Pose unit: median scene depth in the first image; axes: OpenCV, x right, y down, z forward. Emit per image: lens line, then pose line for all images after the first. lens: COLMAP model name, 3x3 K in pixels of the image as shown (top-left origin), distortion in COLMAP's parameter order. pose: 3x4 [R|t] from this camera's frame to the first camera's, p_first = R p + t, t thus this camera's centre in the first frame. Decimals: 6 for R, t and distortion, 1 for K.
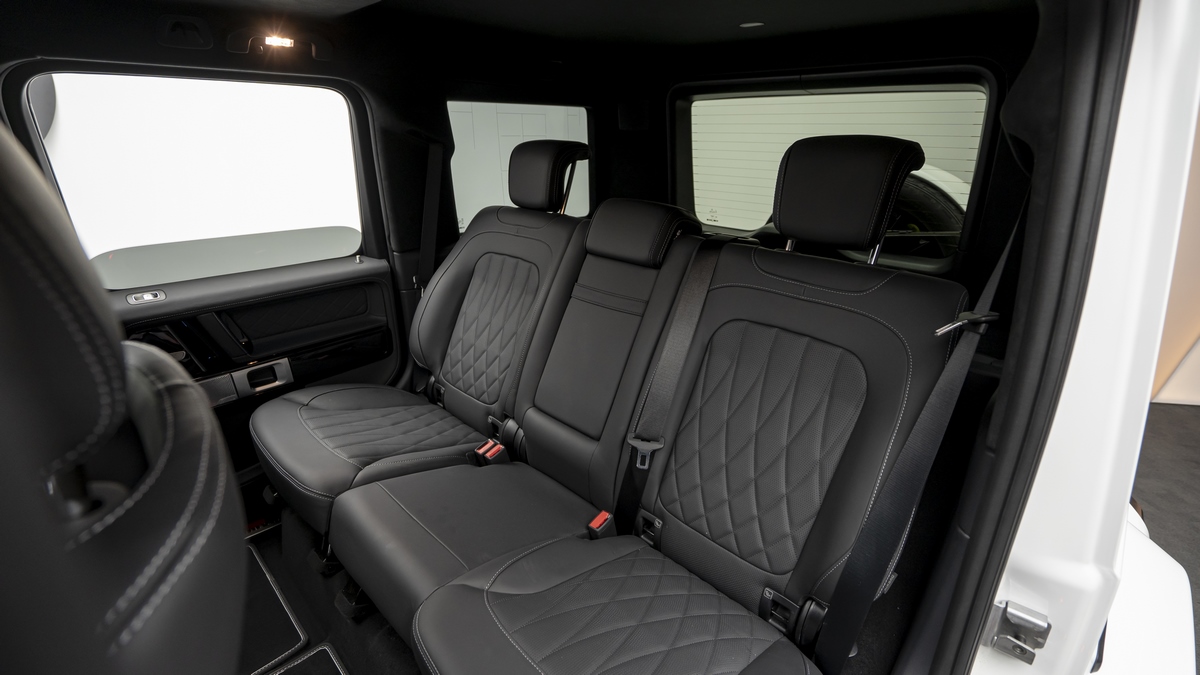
lens RADIAL K [[551.6, 0, 588.9], [0, 551.6, 340.5], [0, 0, 1]] dist [0.000743, 0.001423]
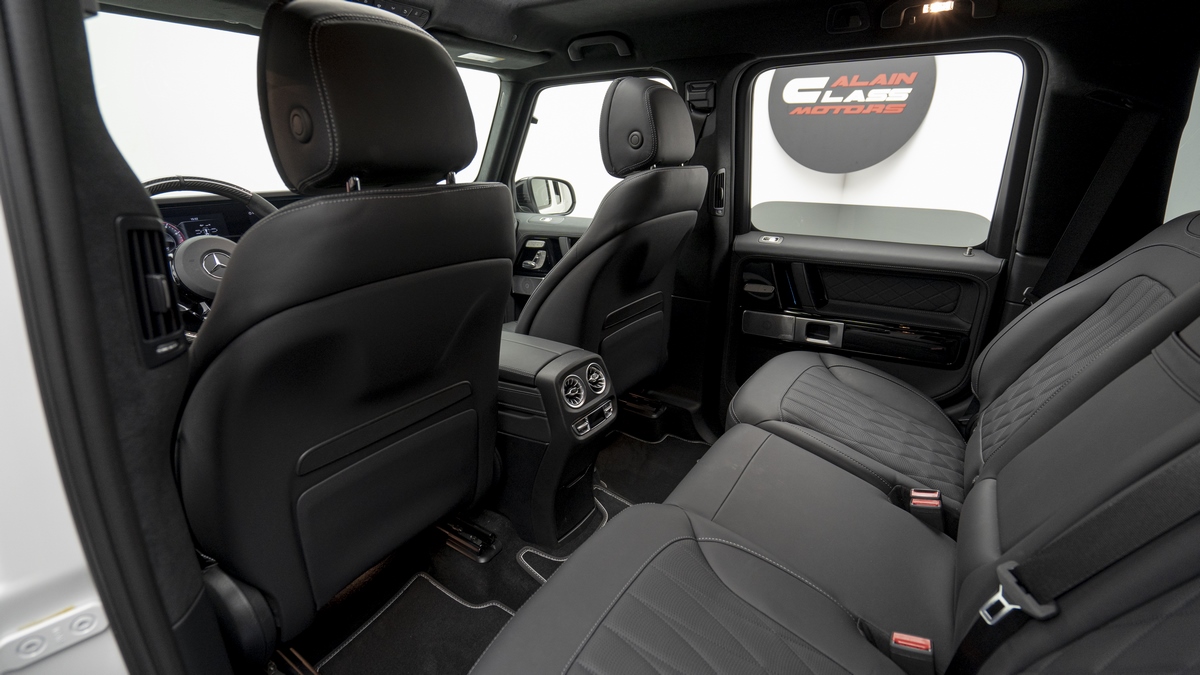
lens RADIAL K [[551.6, 0, 595.4], [0, 551.6, 335.8], [0, 0, 1]] dist [0.000743, 0.001423]
pose [[0.195263, 0.306594, -0.931597, 0.350078], [-0.354028, 0.907870, 0.224581, -0.016156], [0.914624, 0.285959, 0.285816, 0.283009]]
